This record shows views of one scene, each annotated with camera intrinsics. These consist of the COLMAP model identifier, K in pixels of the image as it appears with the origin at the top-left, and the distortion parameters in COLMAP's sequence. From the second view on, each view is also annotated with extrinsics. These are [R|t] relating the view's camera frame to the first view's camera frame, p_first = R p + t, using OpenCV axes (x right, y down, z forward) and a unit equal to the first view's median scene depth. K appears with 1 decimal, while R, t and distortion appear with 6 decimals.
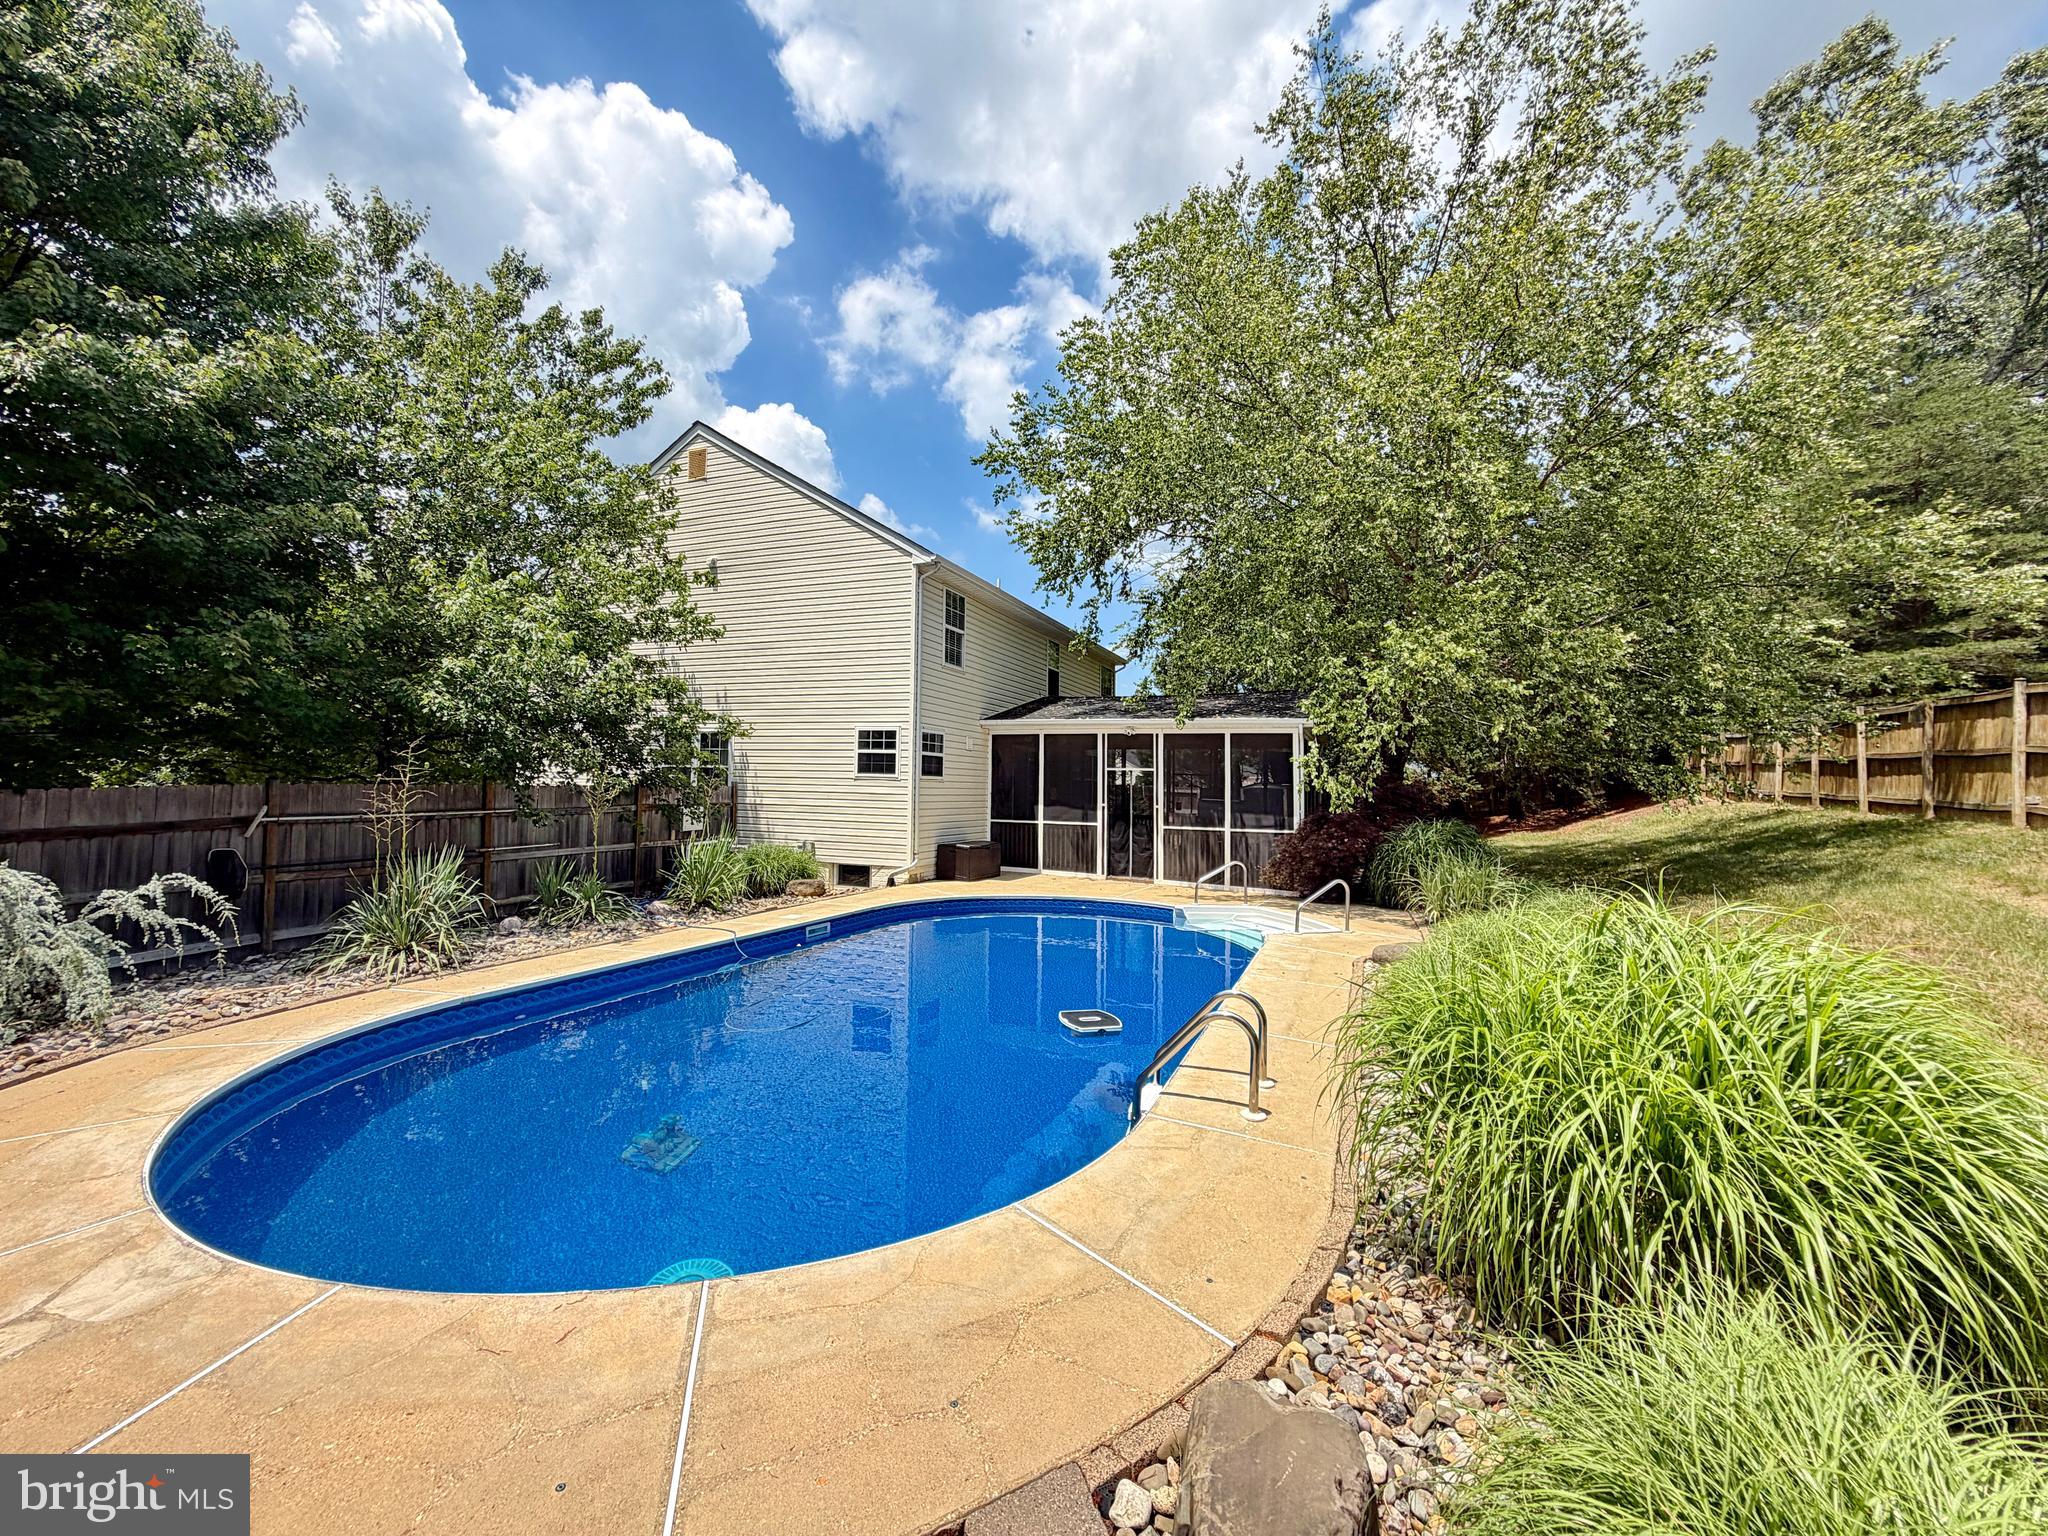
lens RADIAL K [[818.4, 0, 1024.0], [0, 818.4, 768.0], [0, 0, 1]] dist [-0.000393, 0.000236]
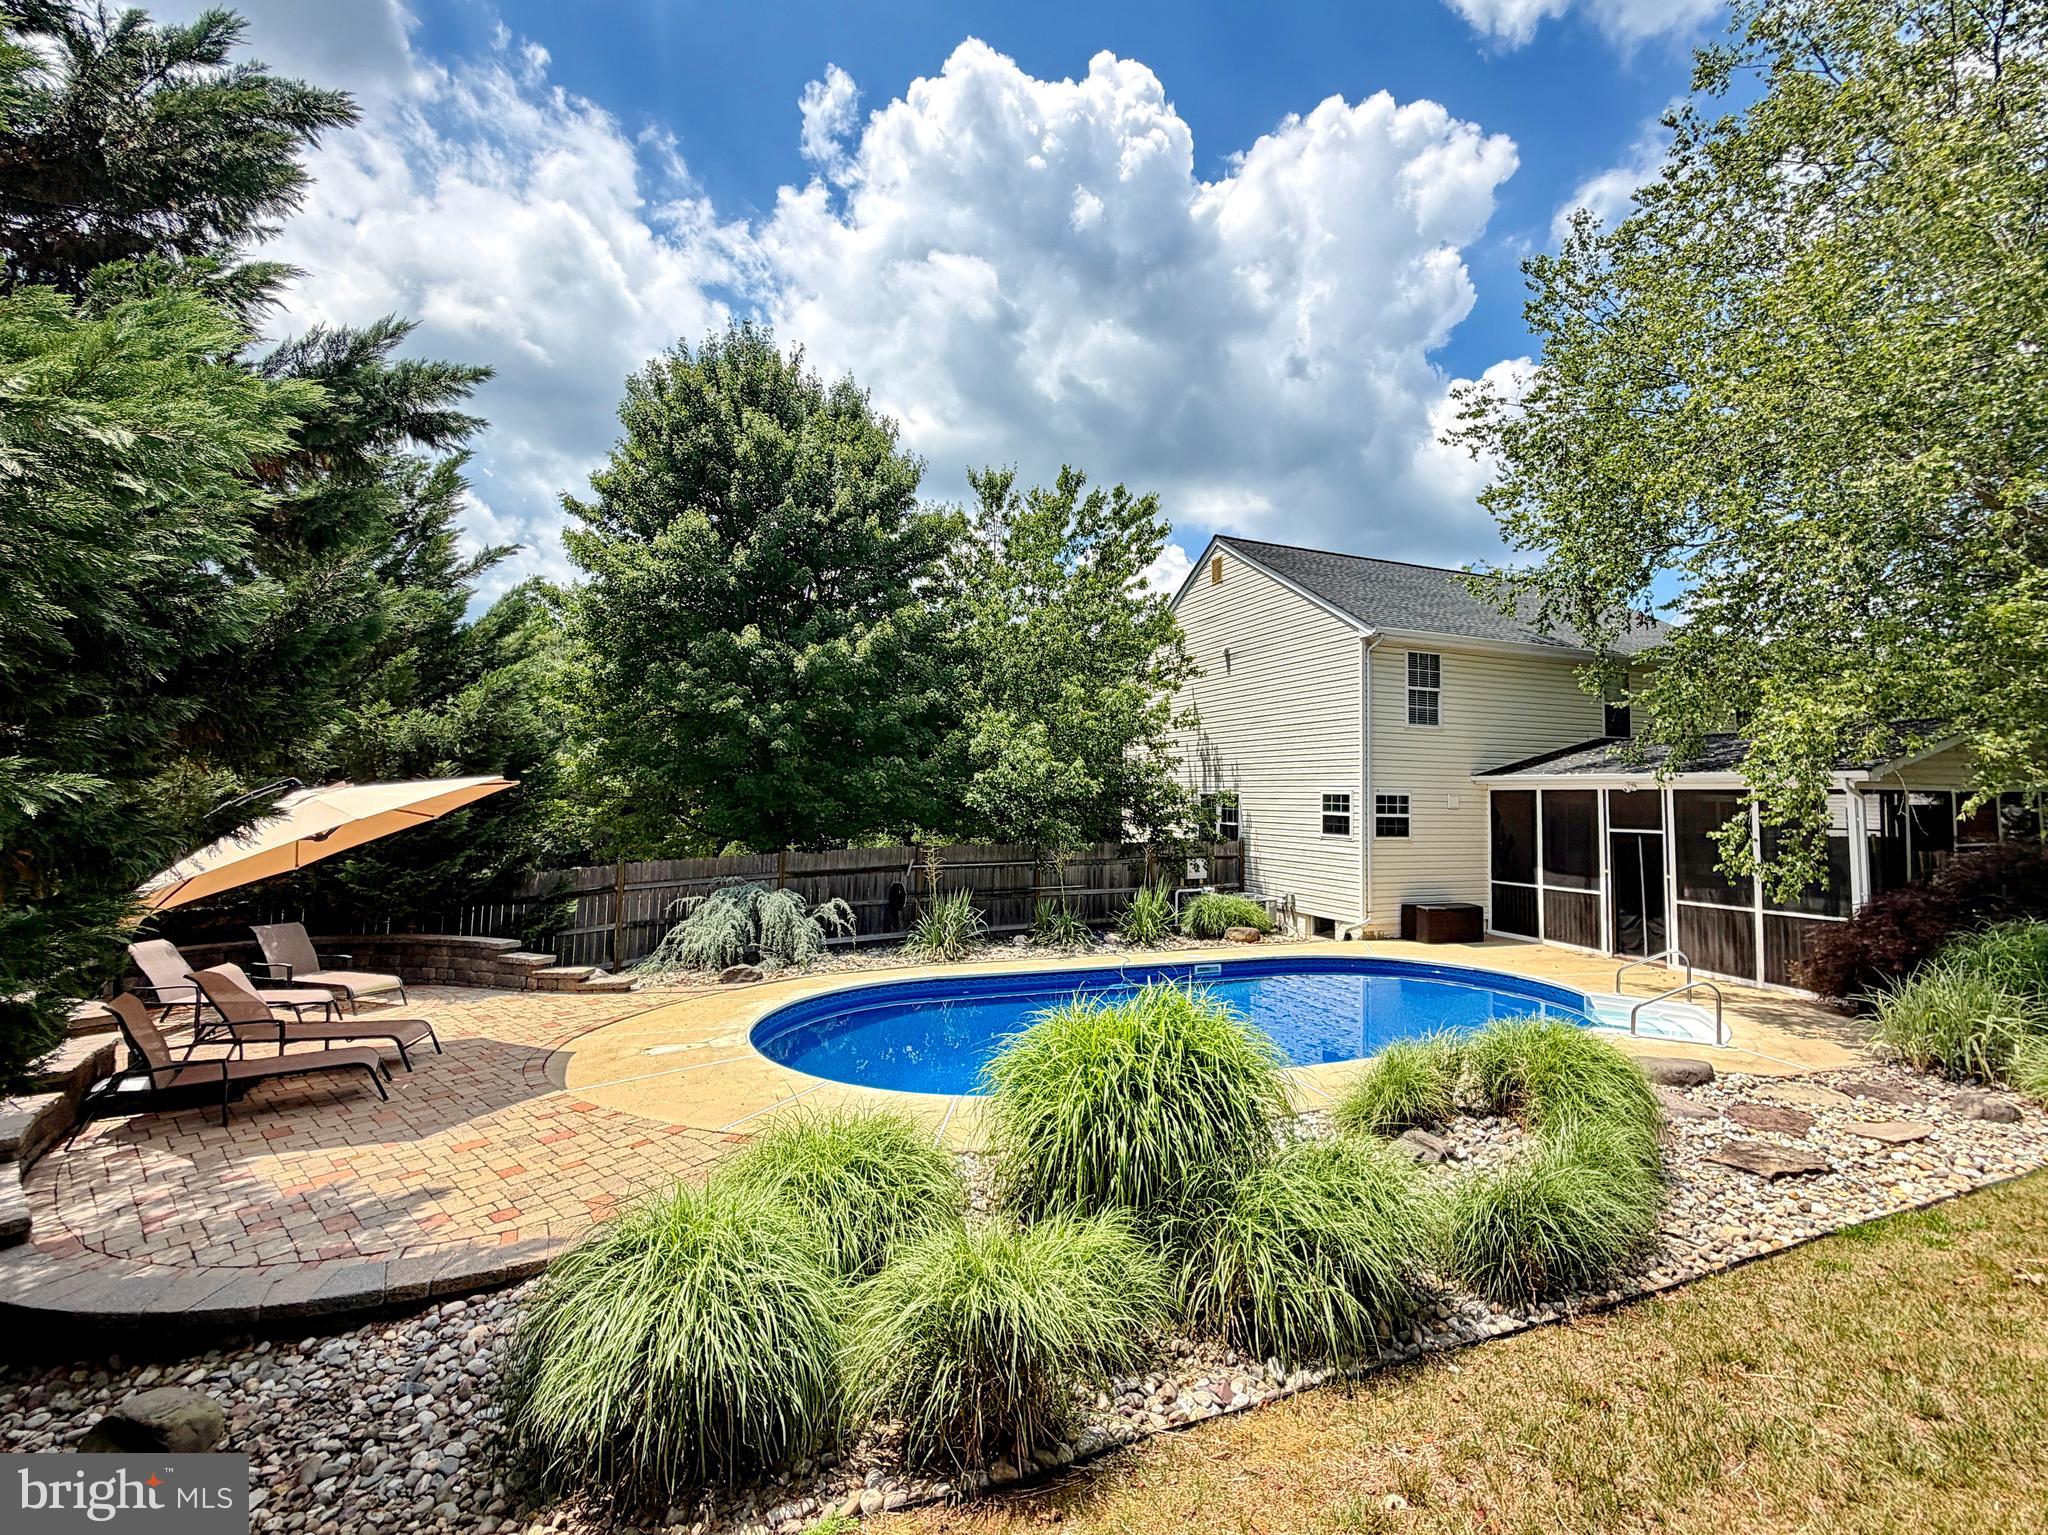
lens RADIAL K [[818.4, 0, 1024.0], [0, 818.4, 767.5], [0, 0, 1]] dist [-0.000393, 0.000236]
pose [[0.723249, -0.047498, -0.688952, 0.267116], [0.015199, 0.998485, -0.052883, -0.029990], [0.690420, 0.027776, 0.722875, -0.067528]]
